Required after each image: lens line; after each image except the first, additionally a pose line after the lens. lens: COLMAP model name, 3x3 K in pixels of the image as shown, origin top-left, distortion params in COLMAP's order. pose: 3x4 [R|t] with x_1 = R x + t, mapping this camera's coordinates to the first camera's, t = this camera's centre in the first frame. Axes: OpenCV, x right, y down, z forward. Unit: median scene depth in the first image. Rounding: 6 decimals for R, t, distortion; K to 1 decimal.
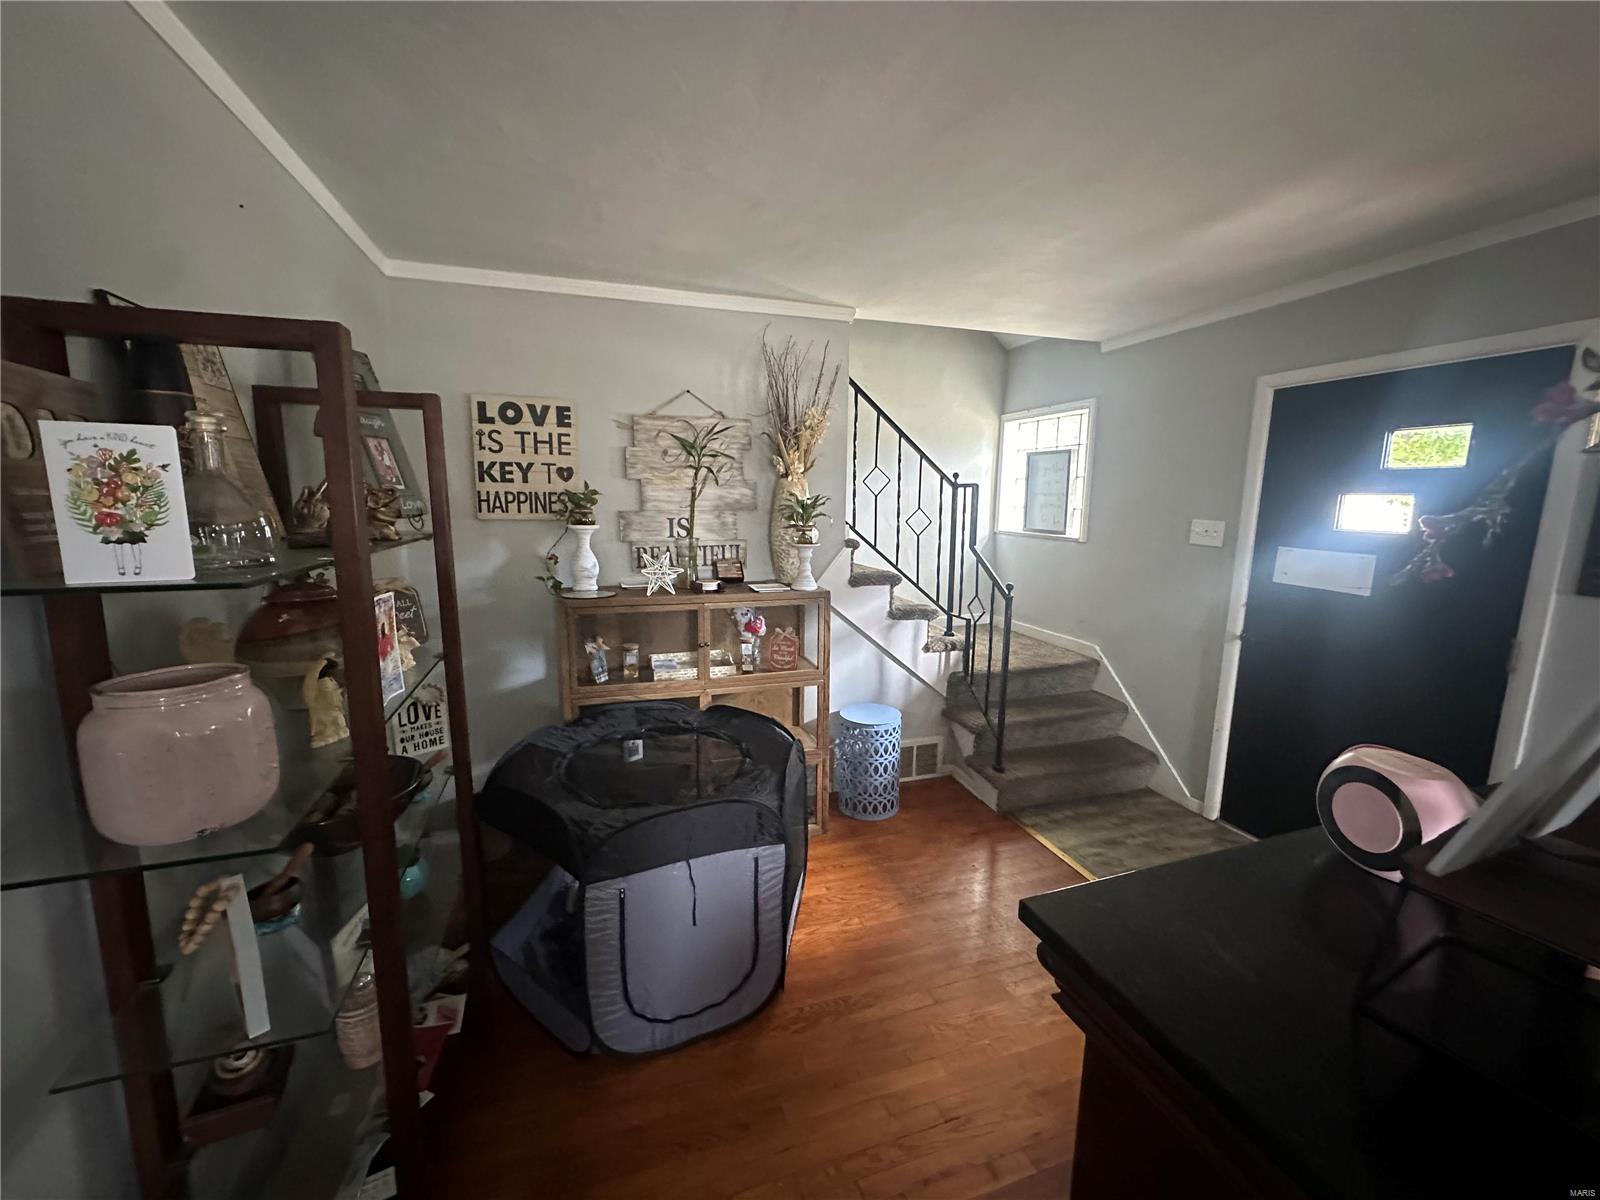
lens RADIAL K [[637.6, 0, 798.7], [0, 637.6, 596.7], [0, 0, 1]] dist [-0.001357, 0.000275]
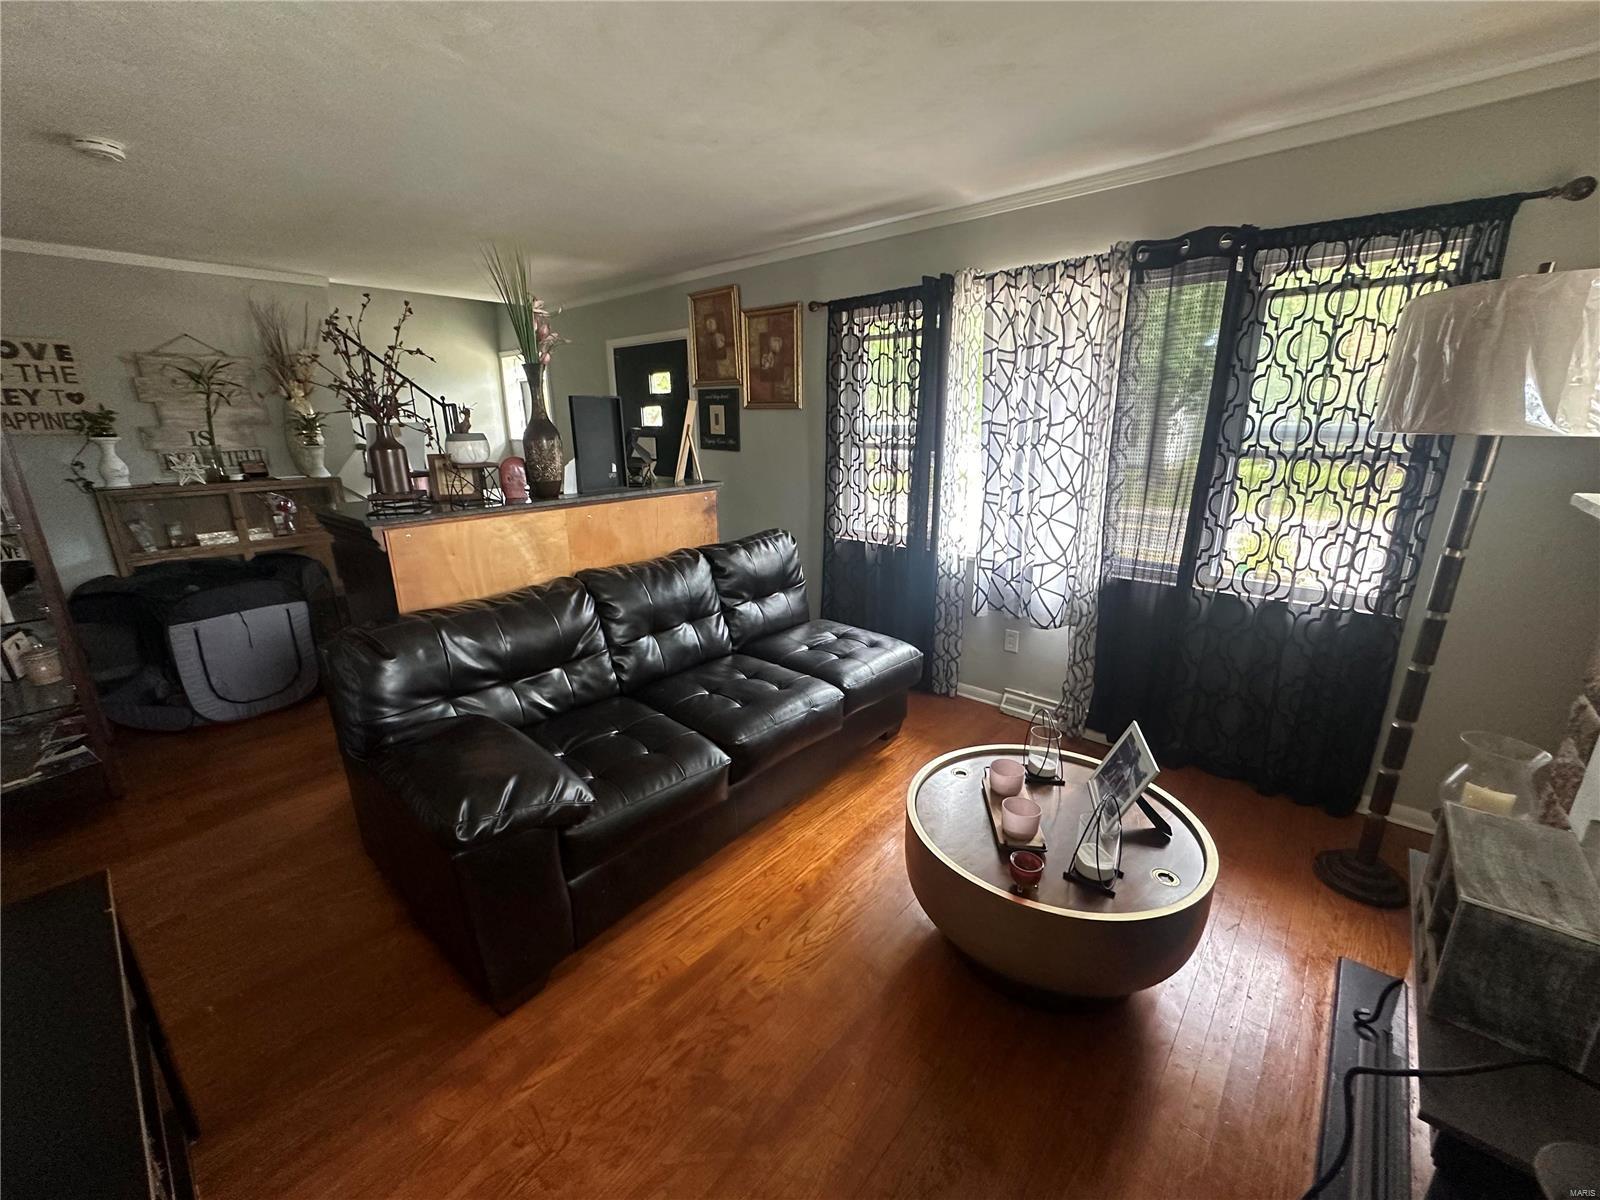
lens RADIAL K [[637.6, 0, 798.7], [0, 637.6, 596.7], [0, 0, 1]] dist [-0.001357, 0.000275]
pose [[0.860658, -0.154952, 0.485034, 0.212332], [0.099421, 0.985377, 0.138378, 0.174484], [-0.499383, -0.070874, 0.863478, -0.892307]]
